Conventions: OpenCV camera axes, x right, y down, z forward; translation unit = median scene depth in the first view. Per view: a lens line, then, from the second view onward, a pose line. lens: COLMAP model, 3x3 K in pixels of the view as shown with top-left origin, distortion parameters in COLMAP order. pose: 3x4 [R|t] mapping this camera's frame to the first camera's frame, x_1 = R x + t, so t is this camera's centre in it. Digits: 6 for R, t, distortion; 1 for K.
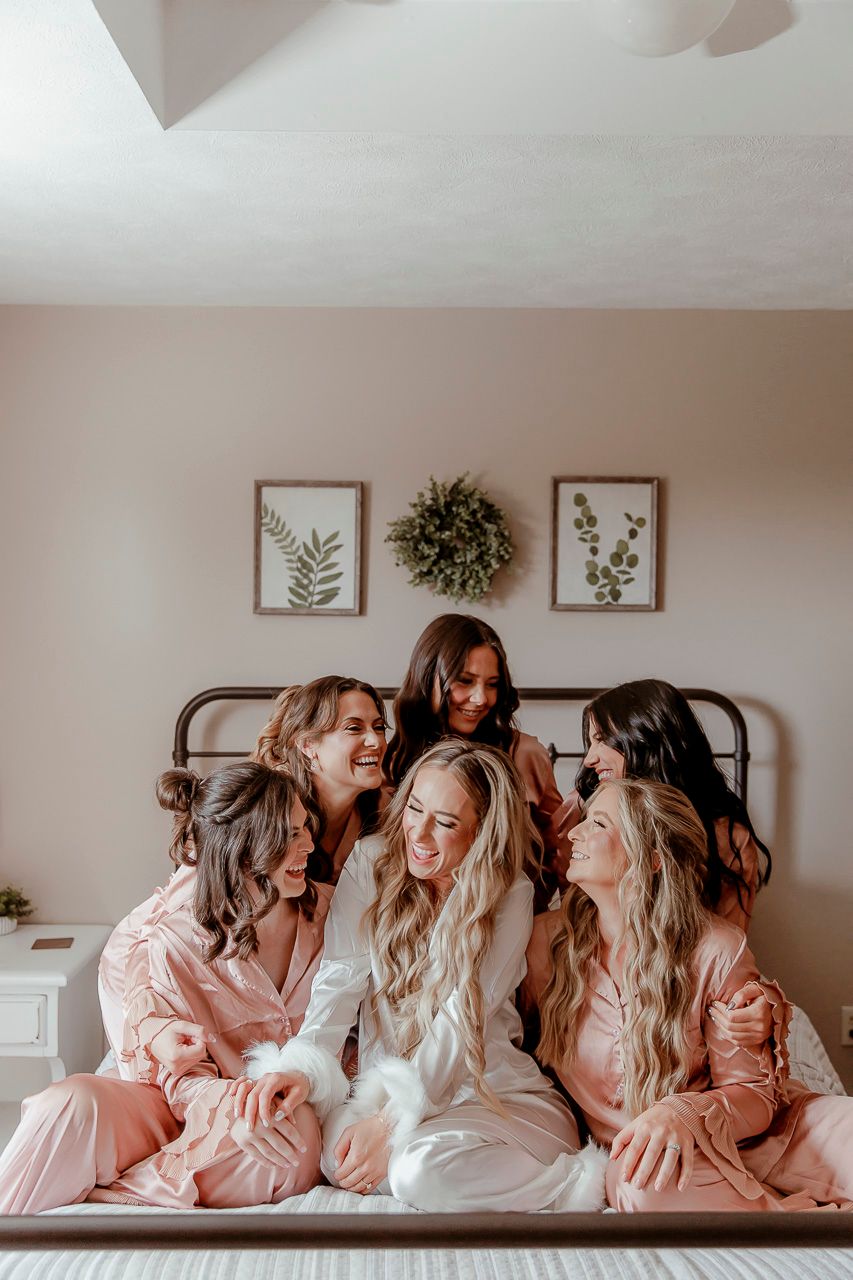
lens RADIAL K [[1169.7, 0, 426.5], [0, 1169.7, 640.0], [0, 0, 1]] dist [0.015591, 0.006421]
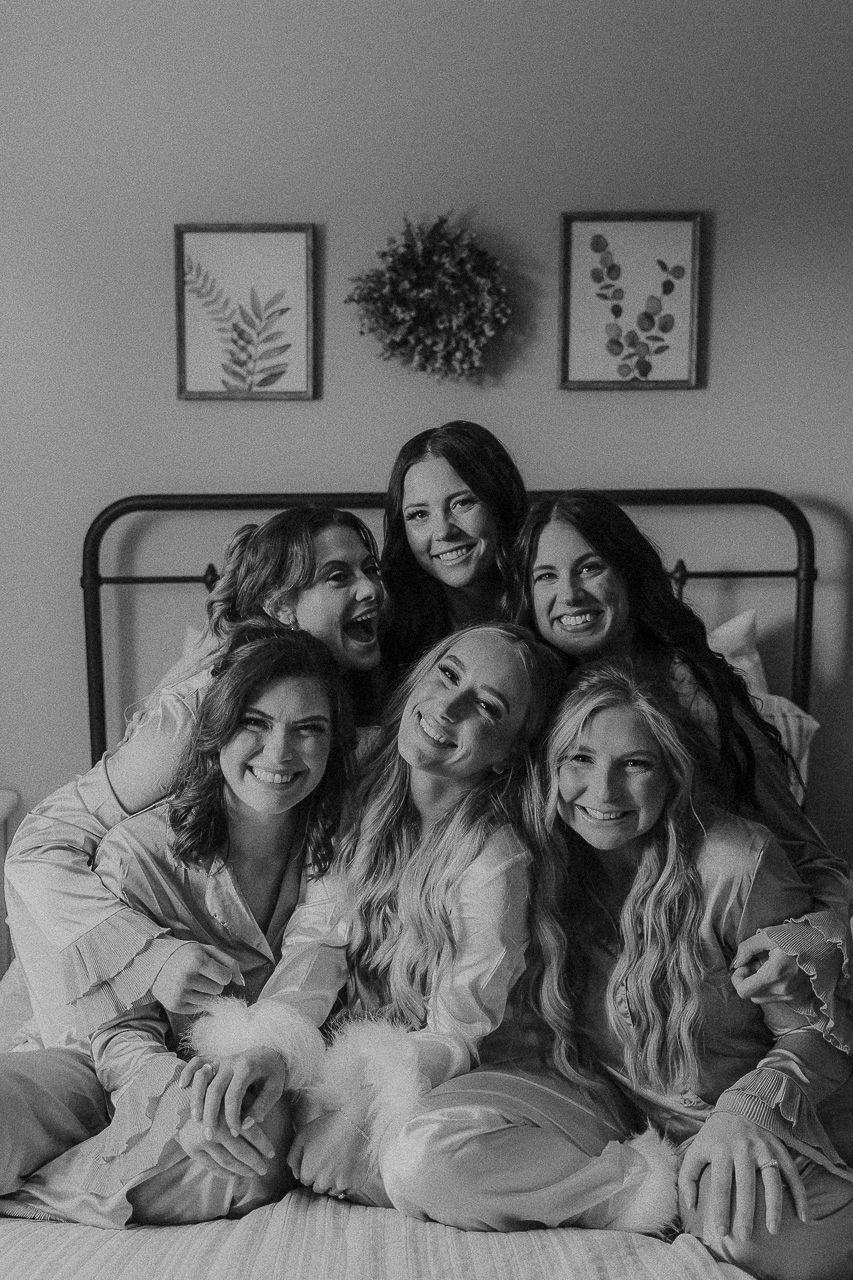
lens RADIAL K [[1334.3, 0, 353.9], [0, 1334.3, 543.8], [0, 0, 1]] dist [-0.002793, -0.002657]
pose [[0.999810, -0.012677, -0.014811, -0.018773], [0.014165, 0.994359, 0.105113, -0.018722], [0.013395, -0.105303, 0.994350, 0.110585]]
